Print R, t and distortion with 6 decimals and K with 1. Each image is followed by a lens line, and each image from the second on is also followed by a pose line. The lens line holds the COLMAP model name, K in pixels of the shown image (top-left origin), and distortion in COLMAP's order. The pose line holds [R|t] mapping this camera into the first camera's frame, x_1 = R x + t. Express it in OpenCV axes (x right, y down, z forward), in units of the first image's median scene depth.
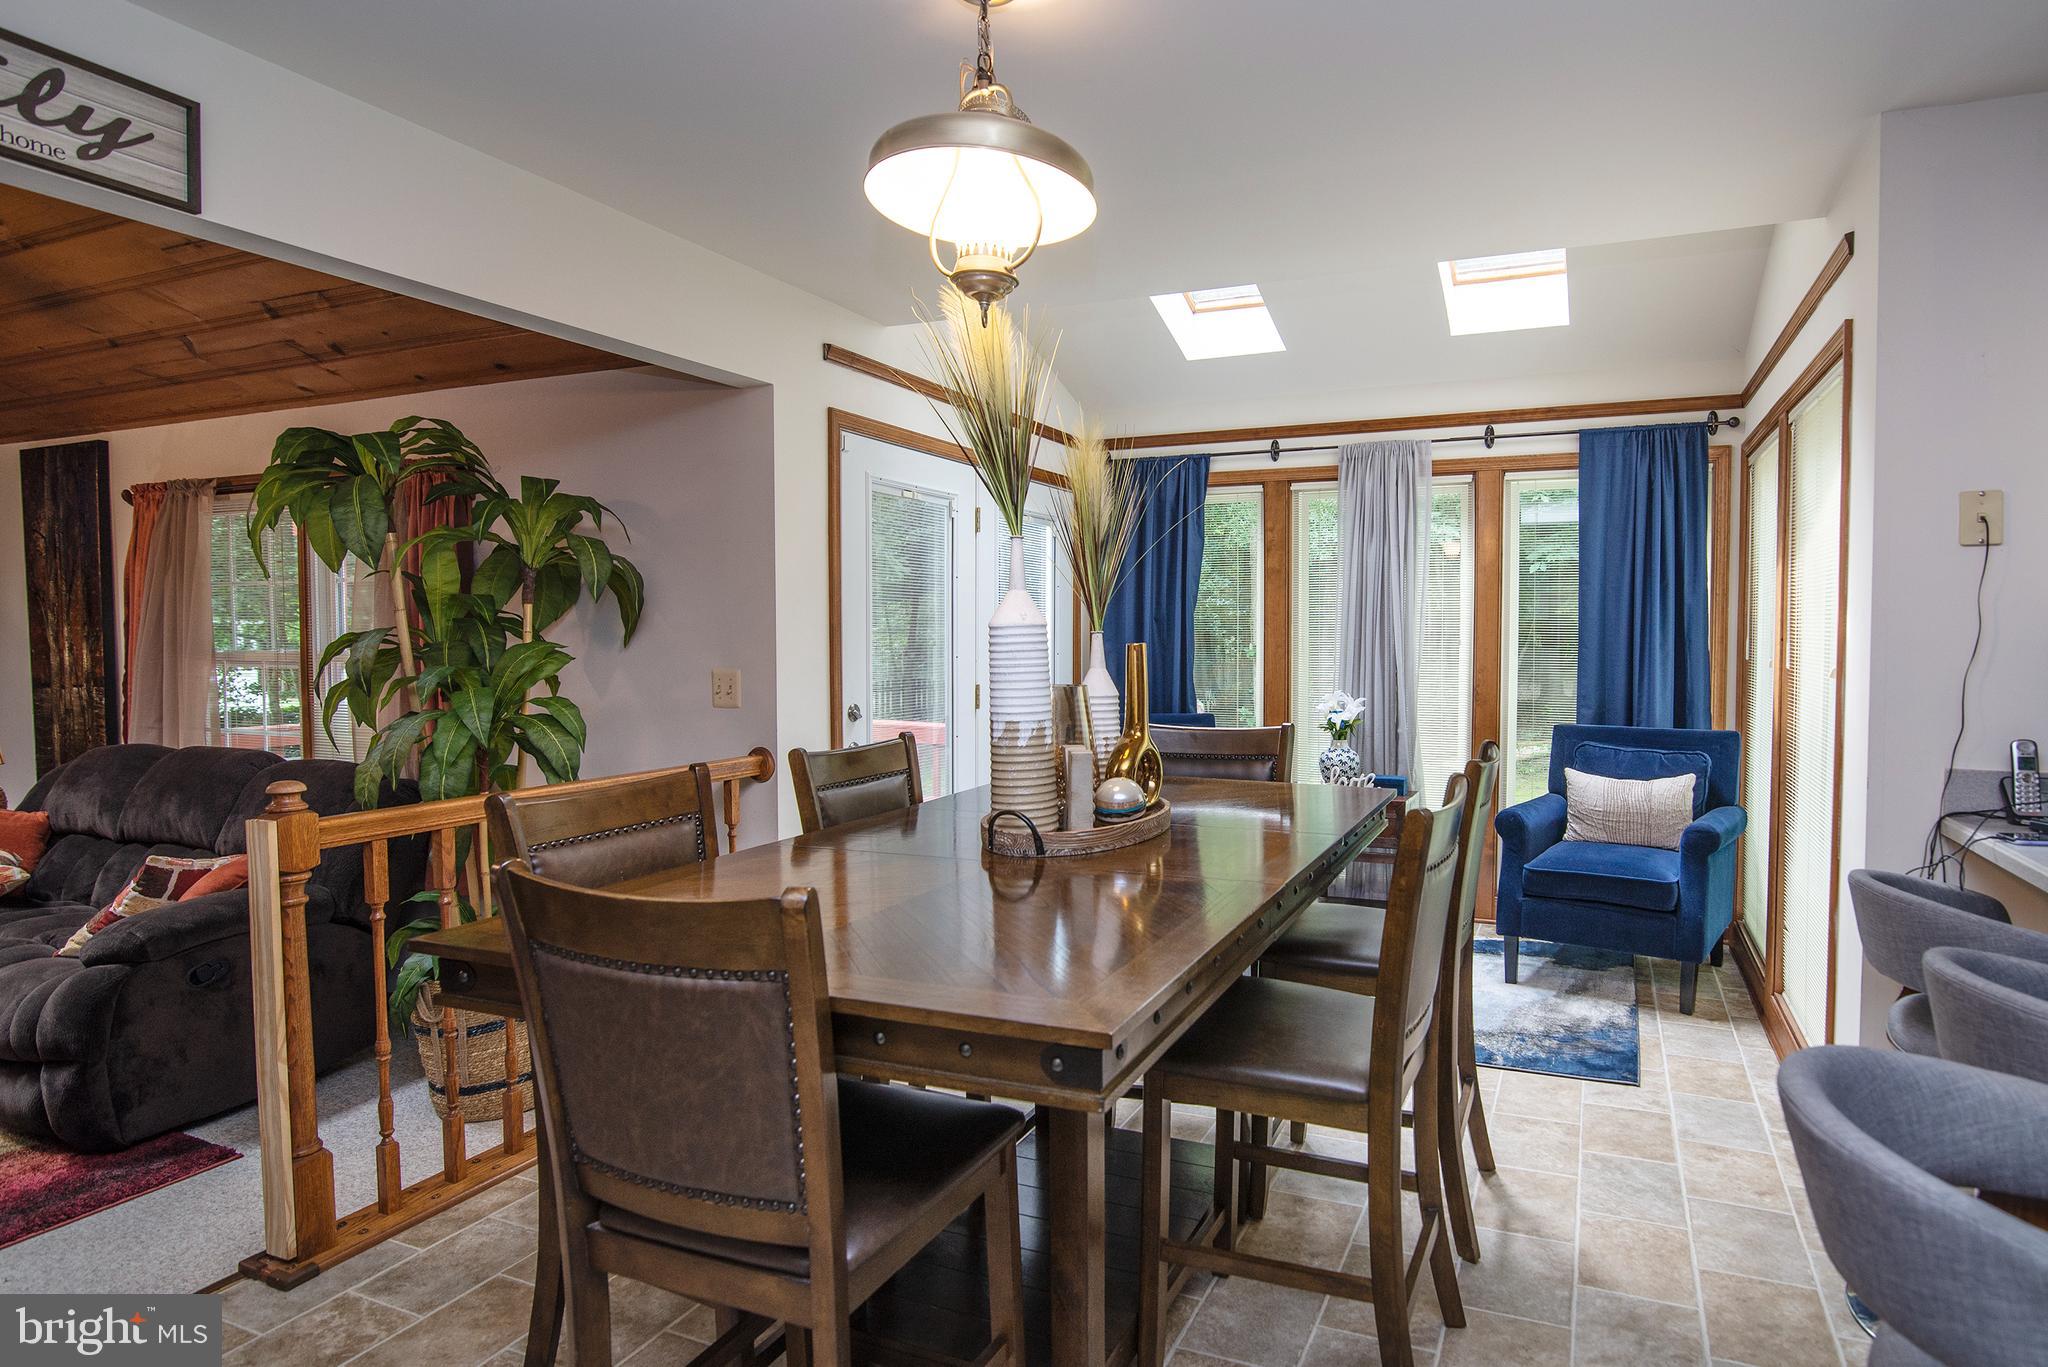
lens RADIAL K [[1052.5, 0, 1024.1], [0, 1052.5, 686.9], [0, 0, 1]] dist [-0.013503, -0.000603]
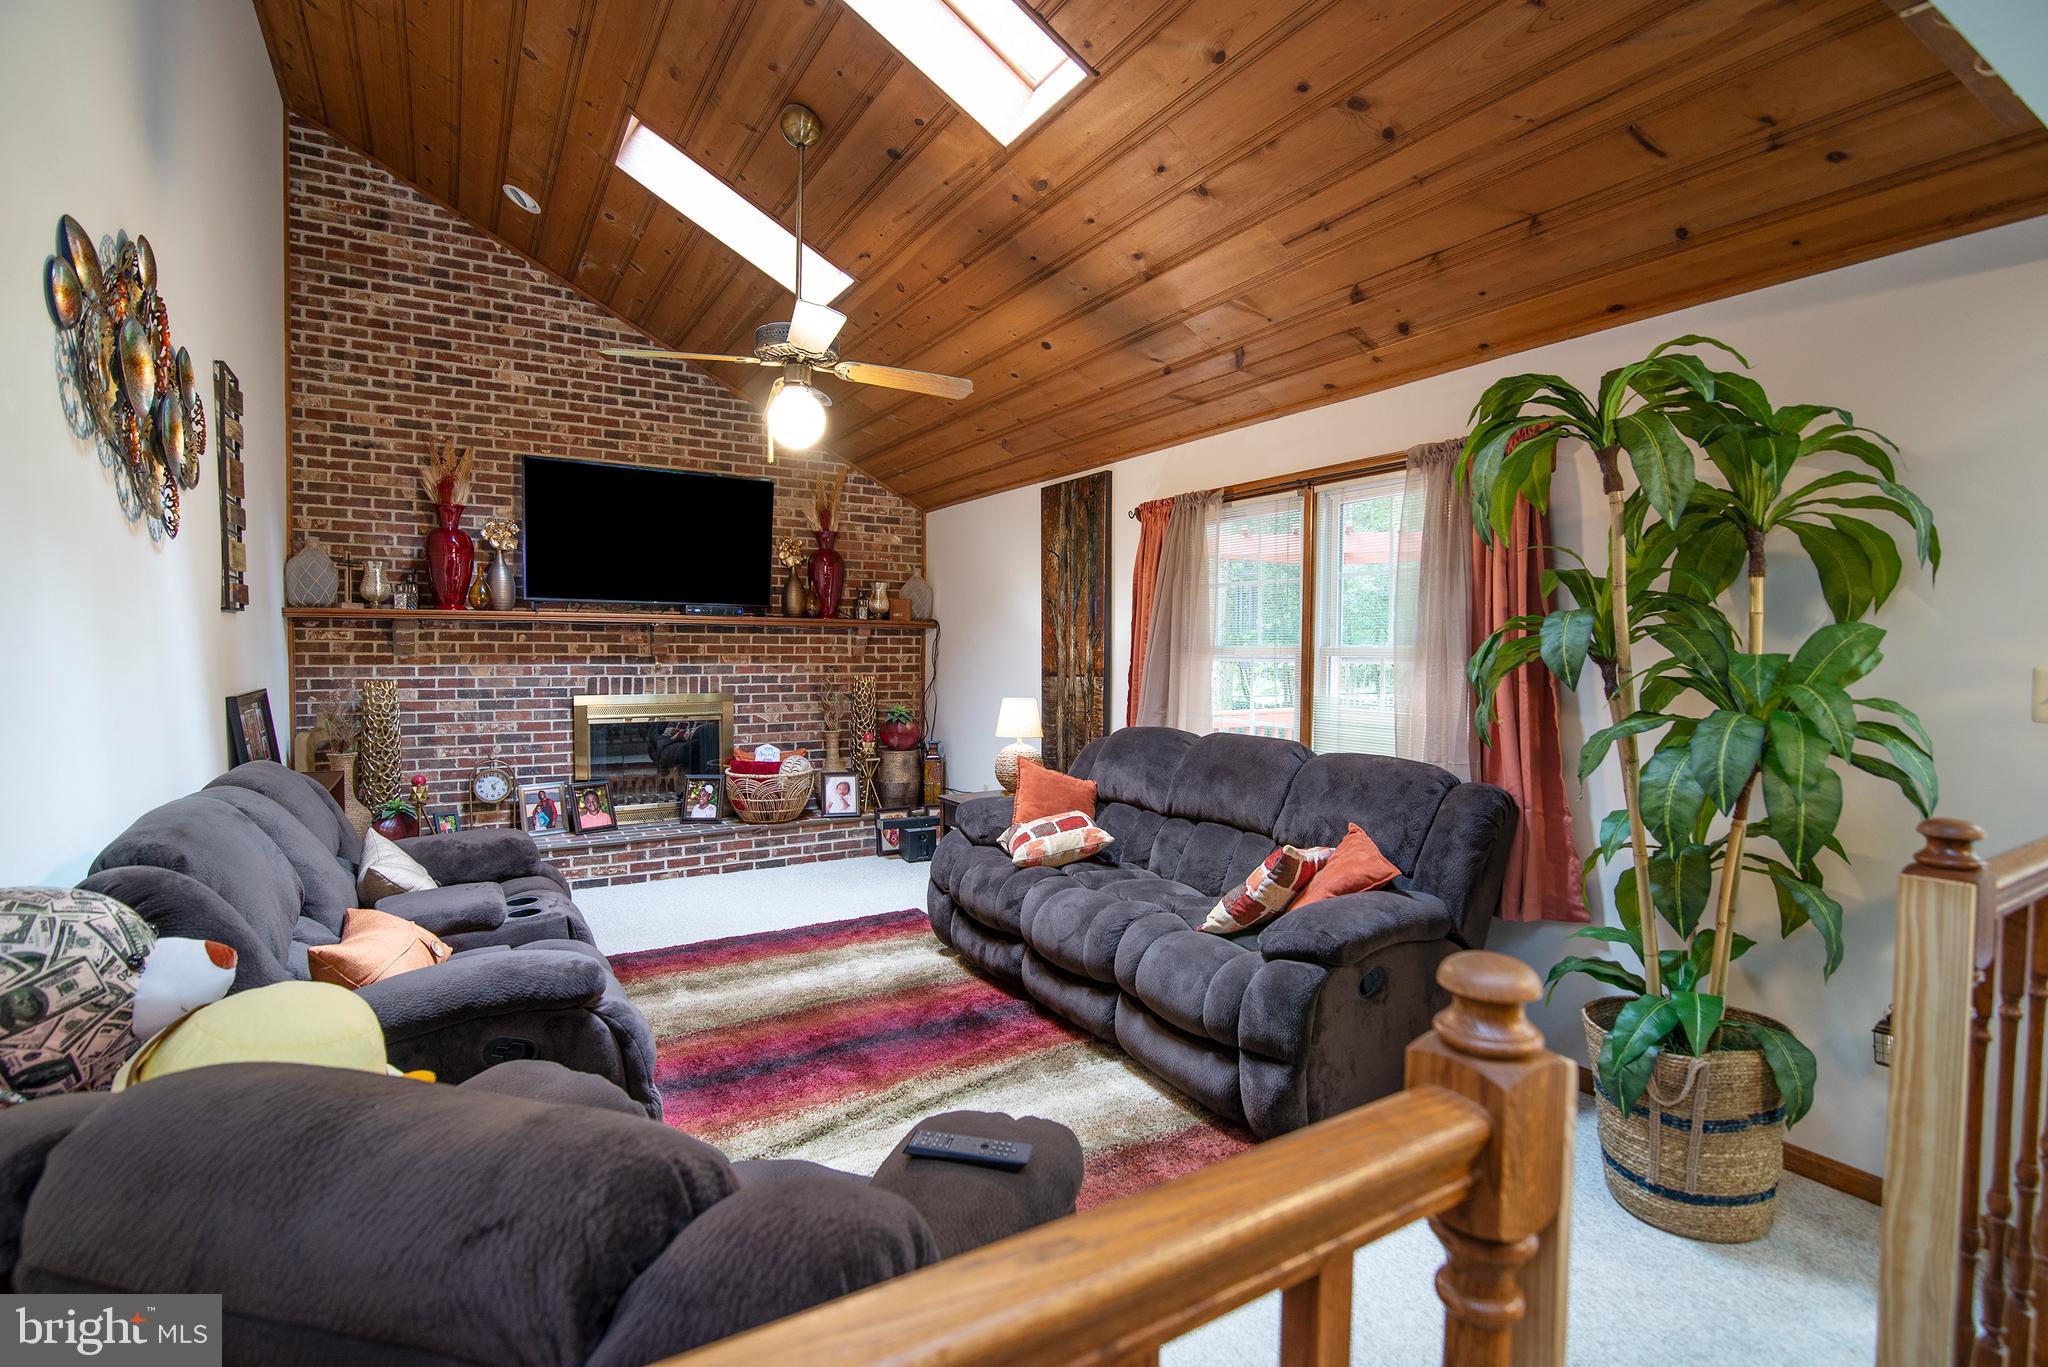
lens RADIAL K [[943.4, 0, 1025.6], [0, 943.4, 680.5], [0, 0, 1]] dist [-0.015226, 0.000186]
pose [[0.798461, 0.022411, -0.601629, -0.335306], [-0.029607, 0.999560, -0.002058, 0.010060], [0.601318, 0.019456, 0.798773, 0.088851]]
